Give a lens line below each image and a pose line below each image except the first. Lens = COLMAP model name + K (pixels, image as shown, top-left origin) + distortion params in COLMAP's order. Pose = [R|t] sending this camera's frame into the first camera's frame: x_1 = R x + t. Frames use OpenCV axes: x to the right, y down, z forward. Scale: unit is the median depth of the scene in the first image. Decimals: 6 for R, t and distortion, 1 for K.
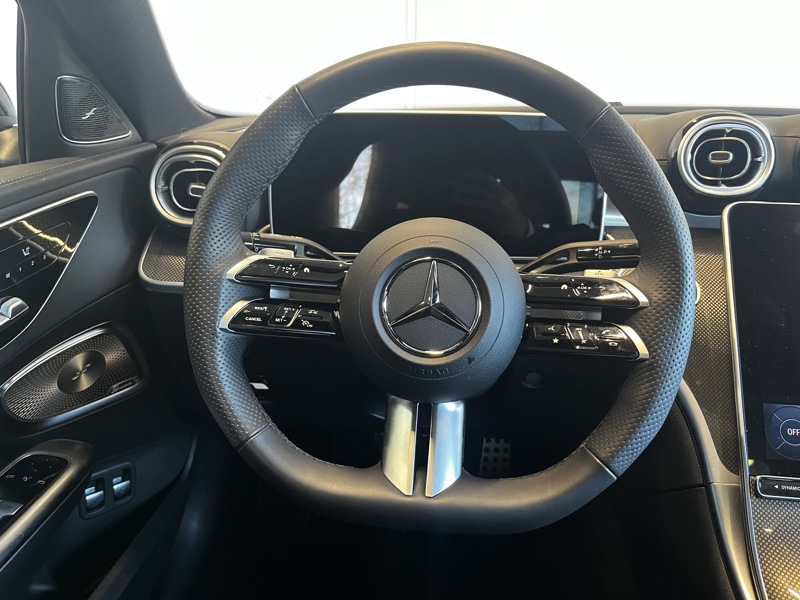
lens RADIAL K [[611.1, 0, 402.9], [0, 611.1, 299.5], [0, 0, 1]] dist [0.060897, -0.091074]
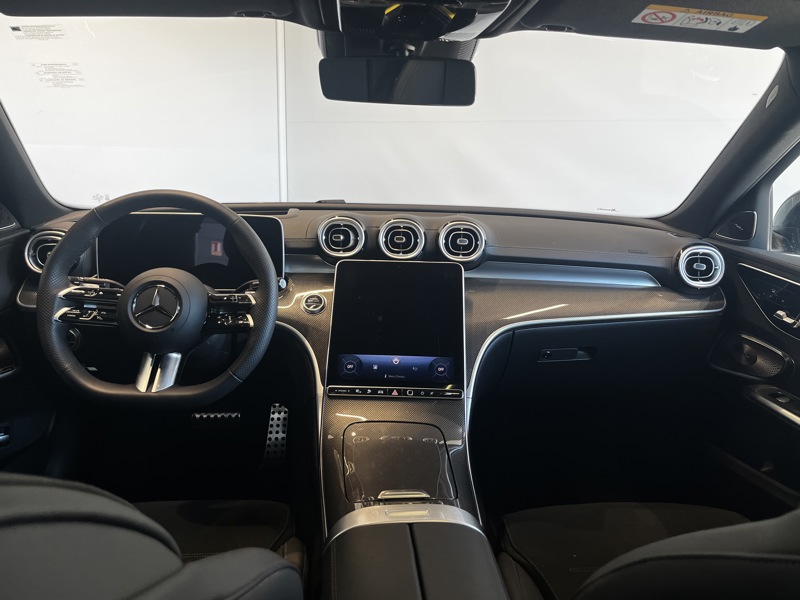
lens RADIAL K [[608.3, 0, 402.3], [0, 608.3, 297.2], [0, 0, 1]] dist [0.103635, -0.146512]
pose [[0.990750, -0.016490, 0.134694, 0.513017], [0.029593, 0.994954, -0.095868, 0.176644], [-0.132433, 0.098967, 0.986239, -1.079442]]
